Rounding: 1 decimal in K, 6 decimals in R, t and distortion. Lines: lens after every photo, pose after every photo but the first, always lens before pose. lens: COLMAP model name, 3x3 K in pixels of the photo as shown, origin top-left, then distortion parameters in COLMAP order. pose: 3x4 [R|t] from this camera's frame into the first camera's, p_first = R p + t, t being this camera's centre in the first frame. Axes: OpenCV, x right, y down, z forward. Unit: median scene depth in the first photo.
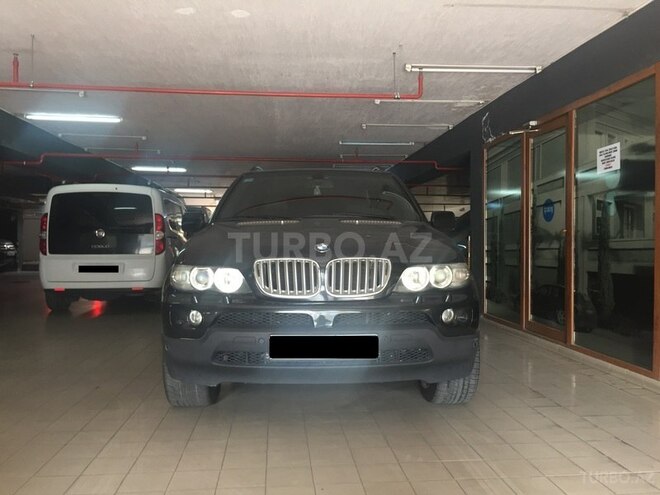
lens RADIAL K [[563.1, 0, 330.0], [0, 563.1, 247.5], [0, 0, 1]] dist [0.051697, -0.001670]
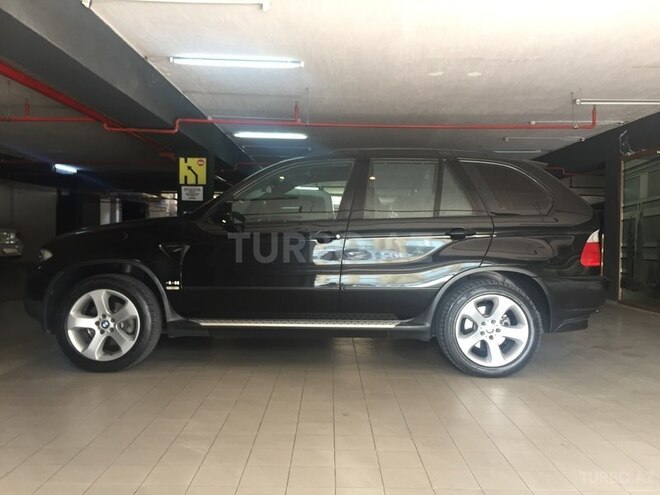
lens RADIAL K [[567.3, 0, 330.0], [0, 567.3, 247.5], [0, 0, 1]] dist [0.017075, -0.000992]
pose [[0.995399, 0.014244, -0.094749, -0.218941], [-0.012799, 0.999793, 0.015835, -0.004296], [0.094955, -0.014550, 0.995375, -0.245779]]
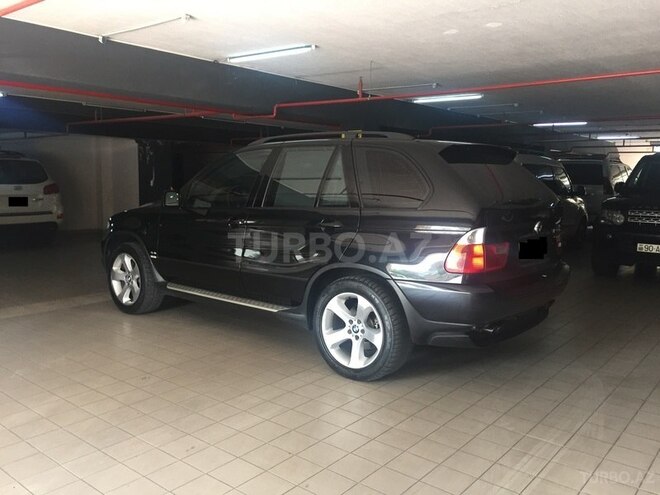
lens RADIAL K [[563.1, 0, 330.0], [0, 563.1, 247.5], [0, 0, 1]] dist [0.051697, -0.001670]
pose [[0.711727, 0.092859, -0.696291, 0.256408], [-0.016405, 0.993151, 0.115681, -0.054685], [0.702264, -0.070911, 0.708376, -0.042142]]
